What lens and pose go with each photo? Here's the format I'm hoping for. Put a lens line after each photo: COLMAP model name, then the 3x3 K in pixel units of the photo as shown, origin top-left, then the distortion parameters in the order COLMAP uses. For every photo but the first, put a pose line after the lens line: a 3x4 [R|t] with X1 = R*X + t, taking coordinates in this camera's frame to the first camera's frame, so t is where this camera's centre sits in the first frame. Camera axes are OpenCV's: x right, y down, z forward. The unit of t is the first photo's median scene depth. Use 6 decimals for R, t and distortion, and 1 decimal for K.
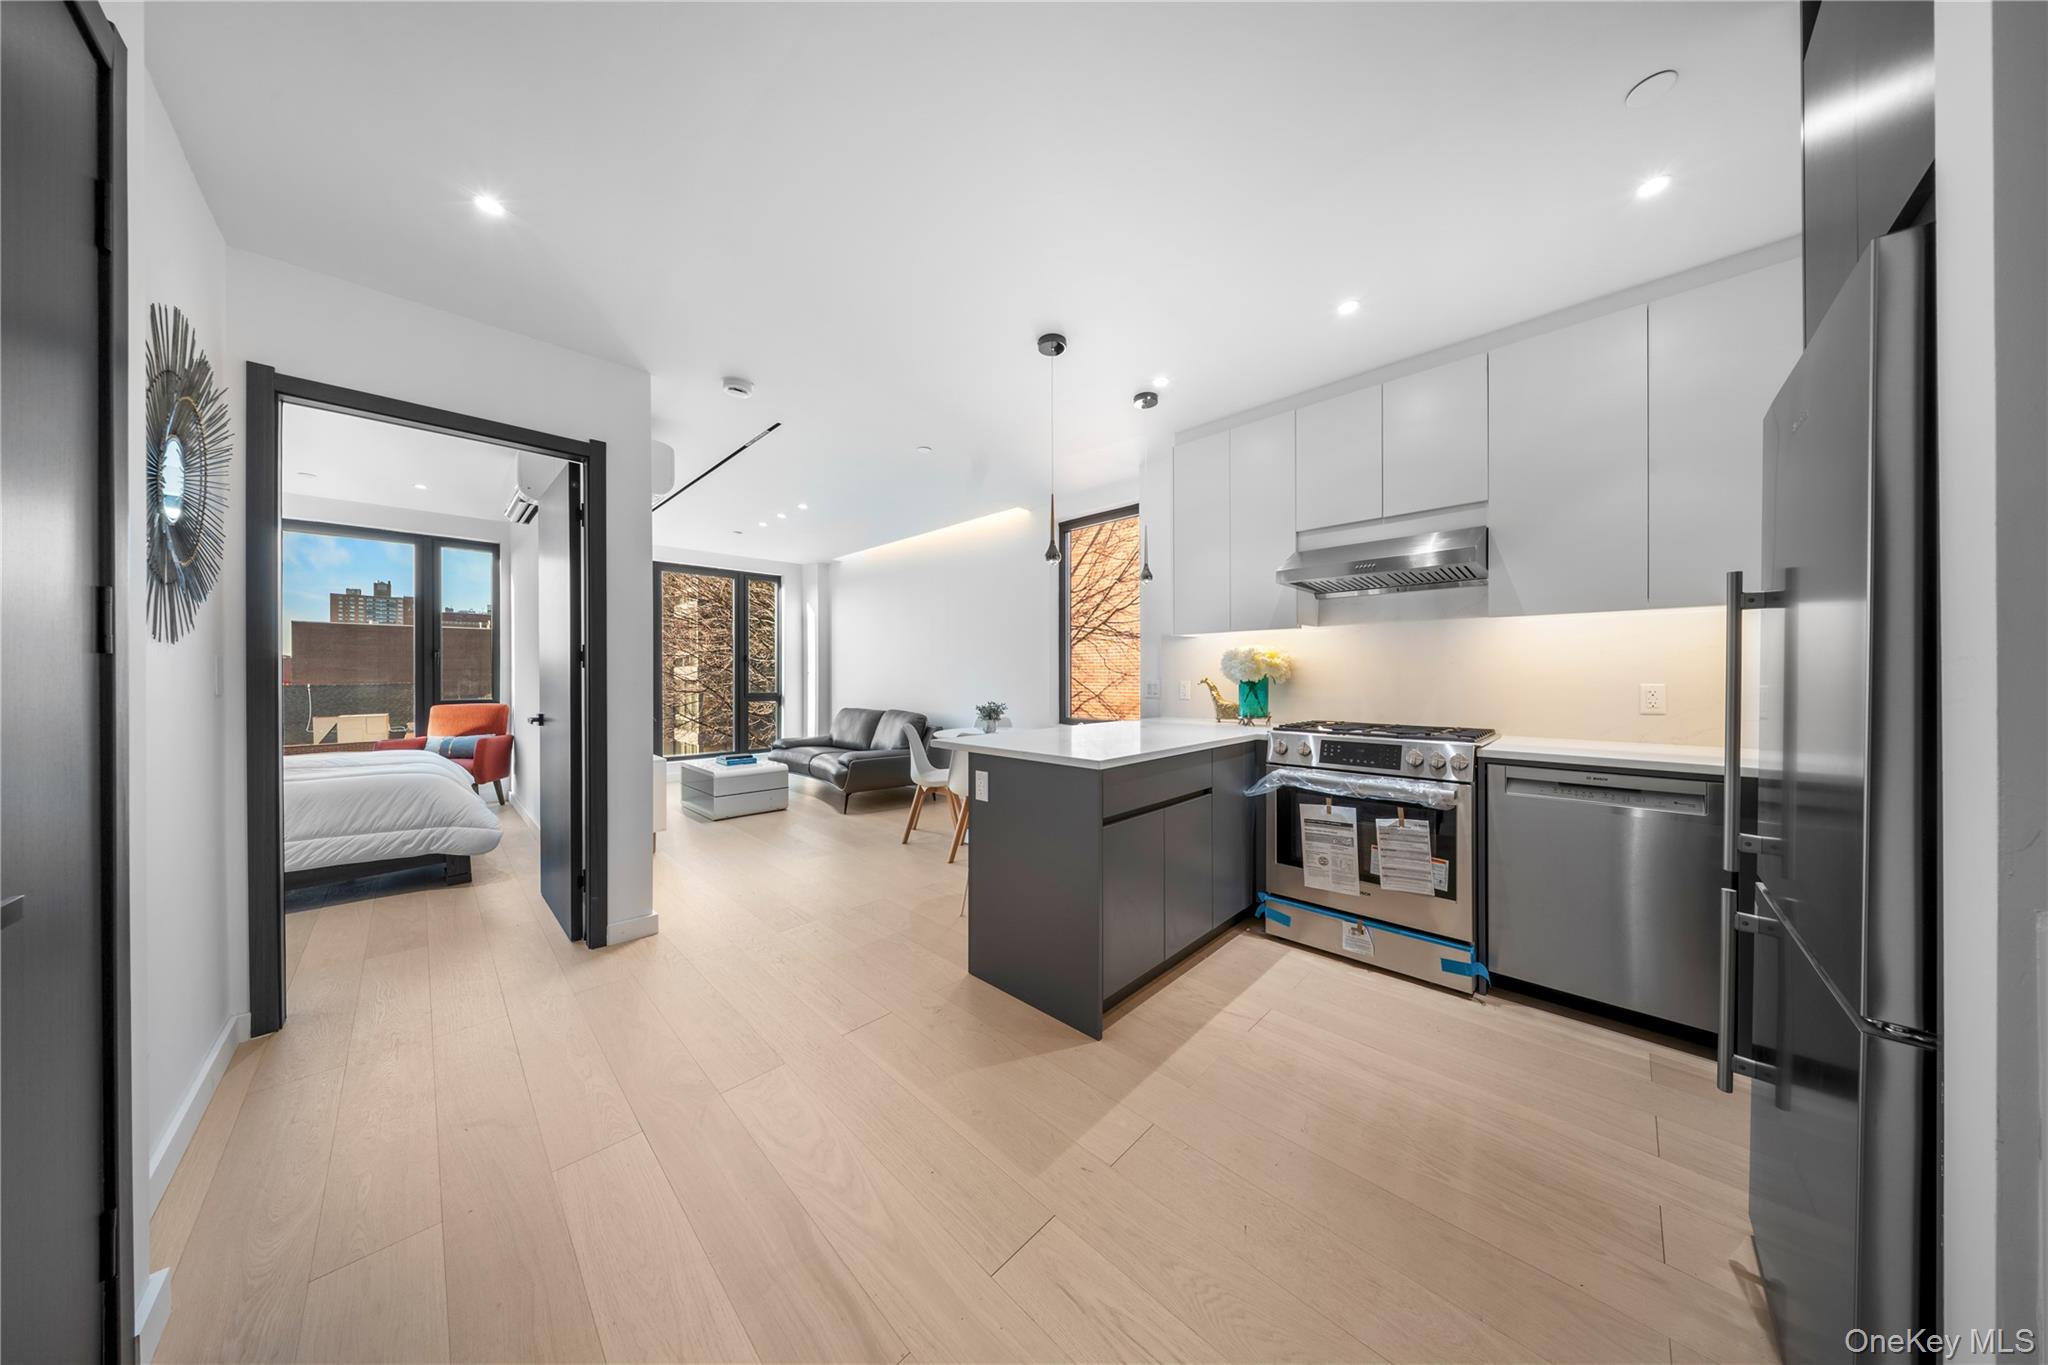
lens RADIAL K [[597.8, 0, 1029.2], [0, 597.8, 676.4], [0, 0, 1]] dist [-0.000834, -0.000214]
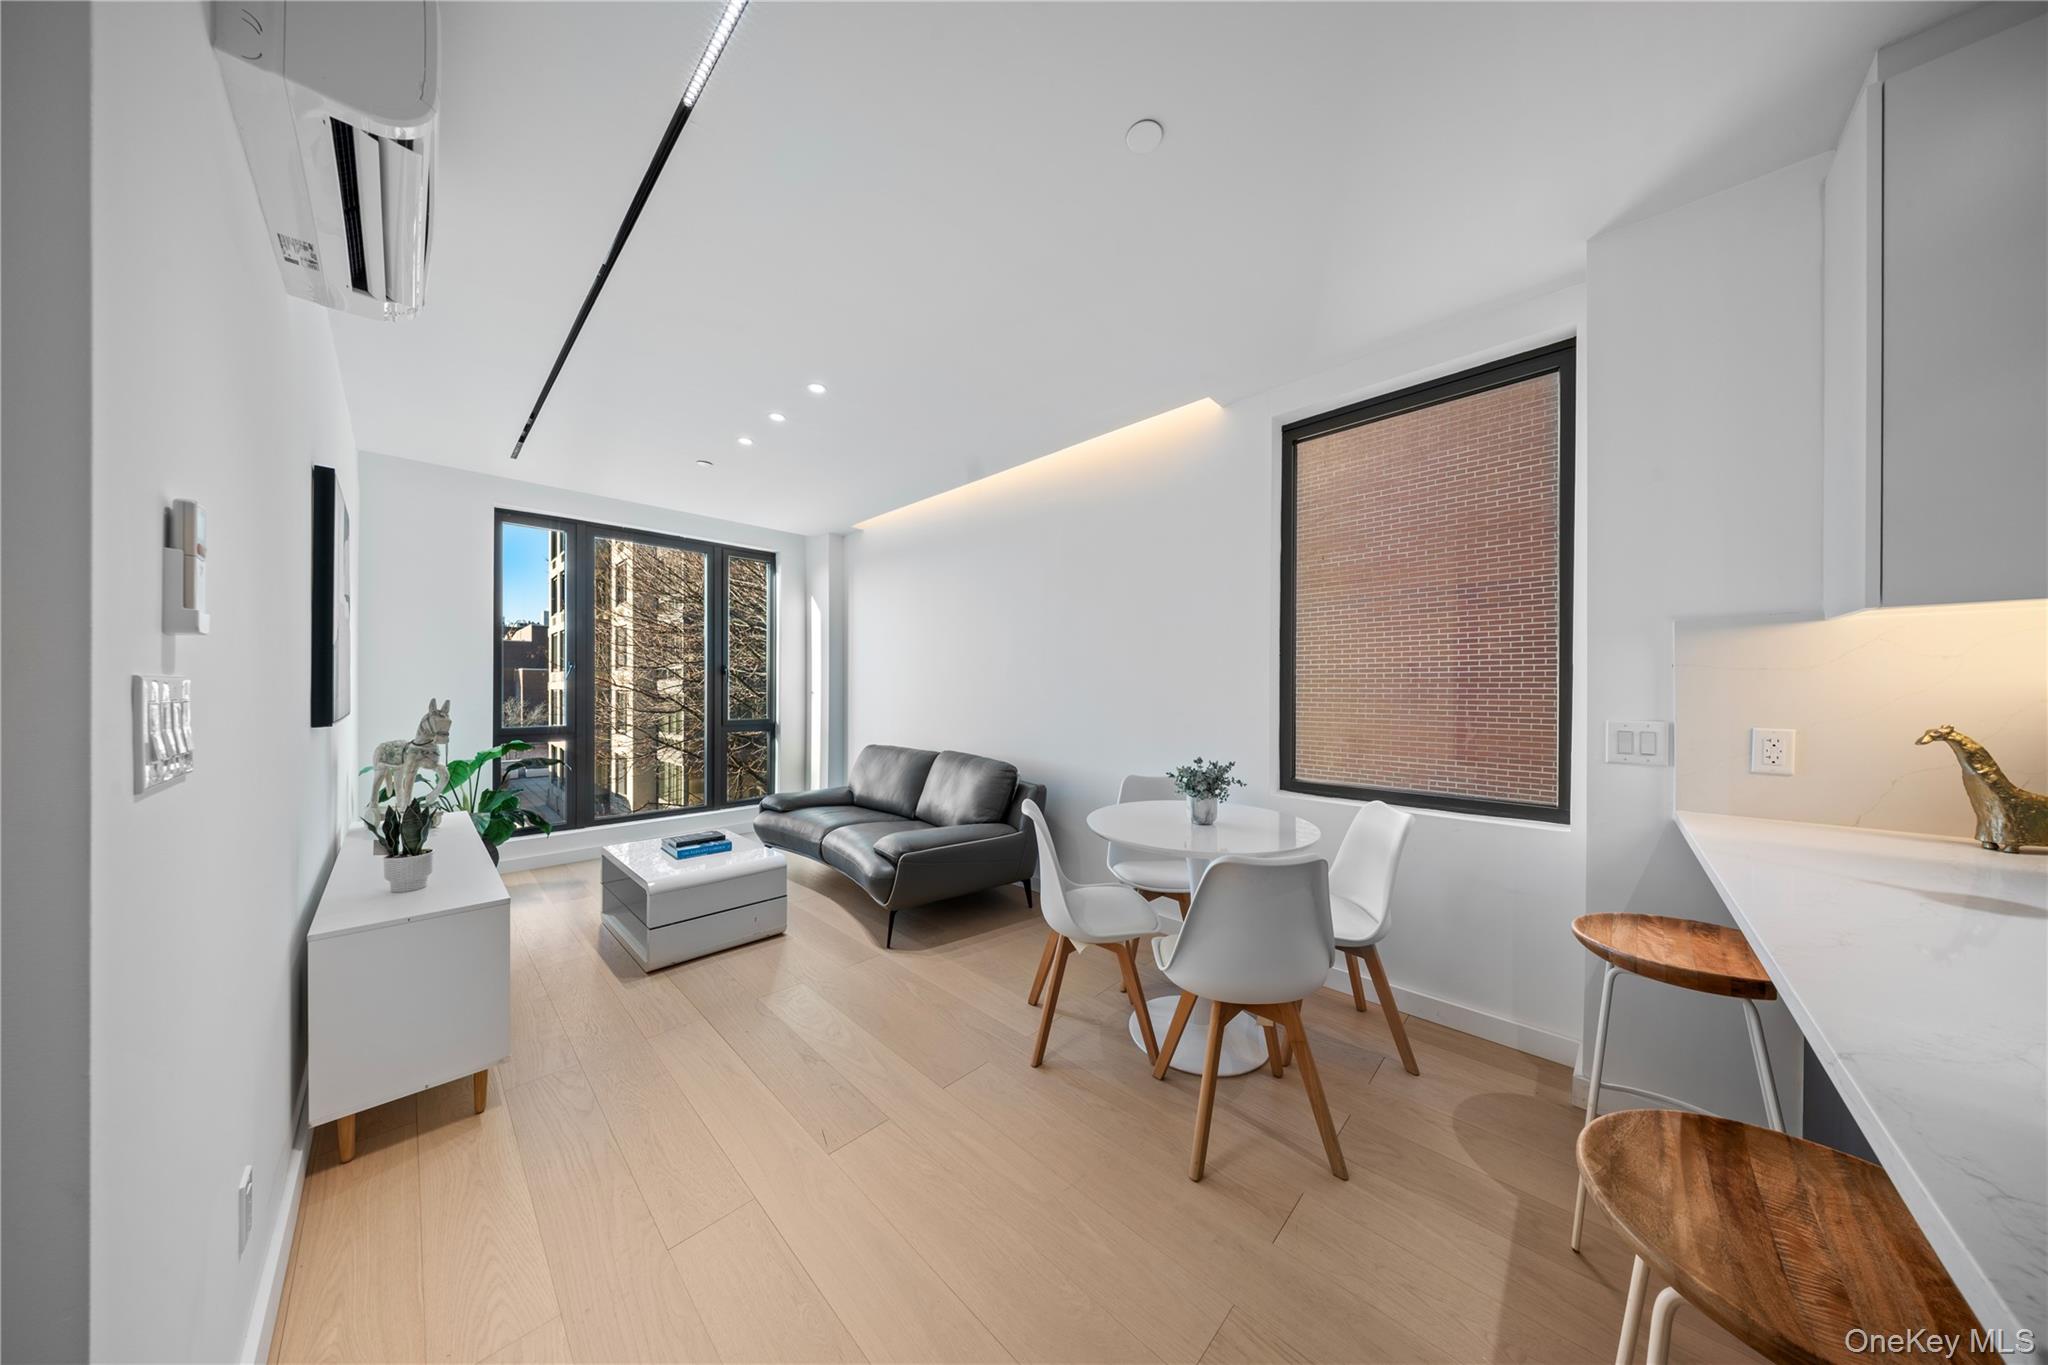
lens RADIAL K [[597.8, 0, 1032.6], [0, 597.8, 690.5], [0, 0, 1]] dist [-0.000834, -0.000214]
pose [[0.999883, 0.005306, 0.014347, -0.271551], [-0.005297, 0.999986, -0.000676, -0.016380], [-0.014350, 0.000600, 0.999897, 0.651712]]
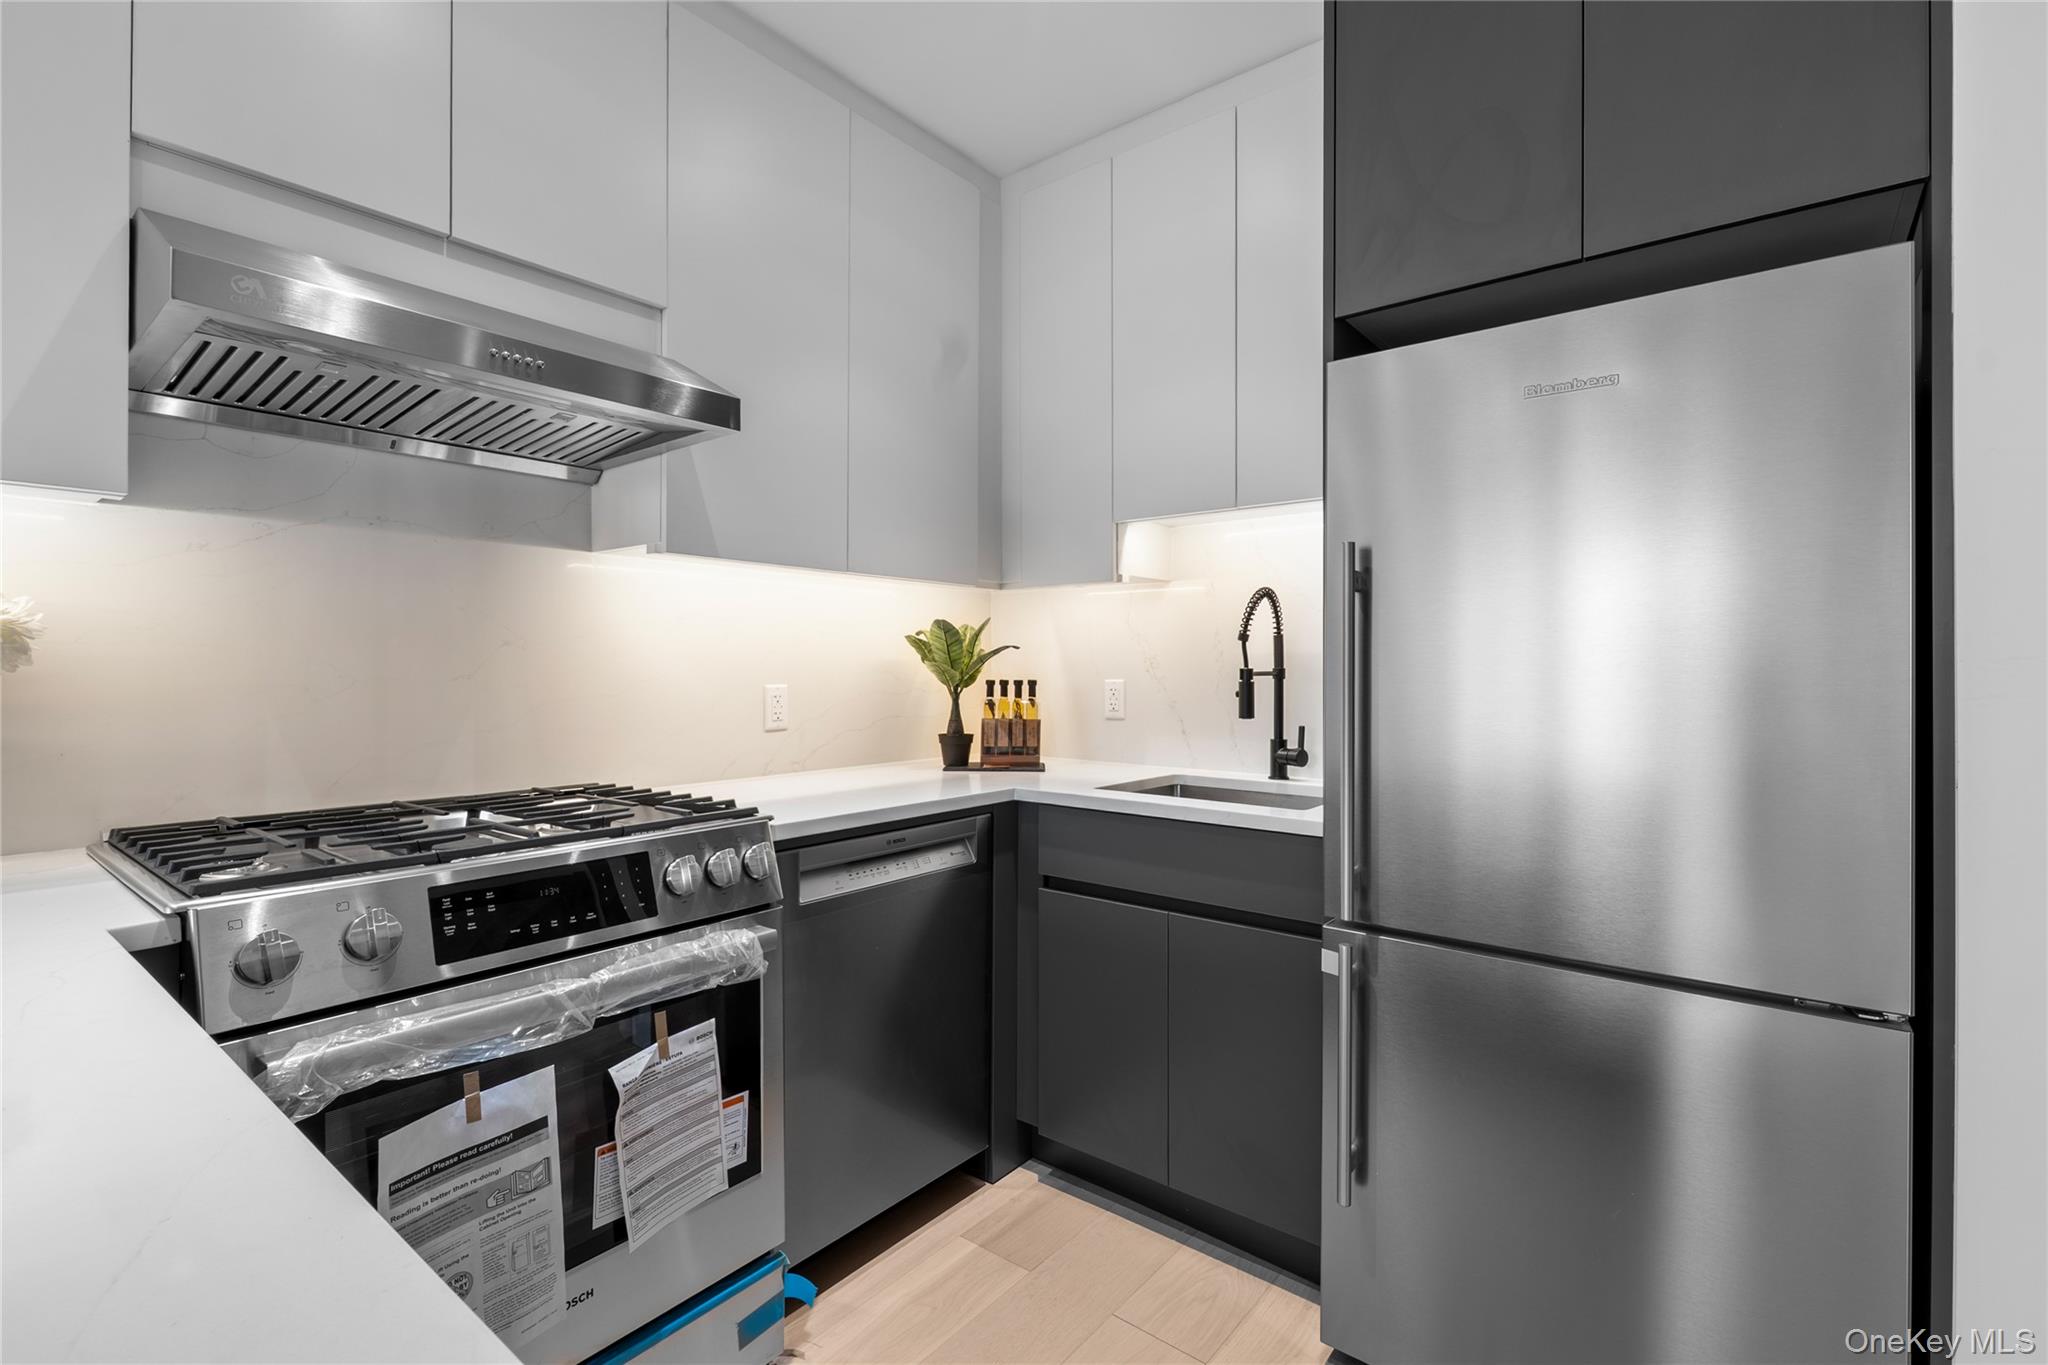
lens RADIAL K [[911.7, 0, 1023.1], [0, 911.7, 670.5], [0, 0, 1]] dist [0.010440, -0.006809]
pose [[-0.094113, 0.000675, 0.995561, 0.004763], [0.000062, 1.000000, -0.000672, -0.001415], [-0.995562, -0.000001, -0.094113, 0.557839]]
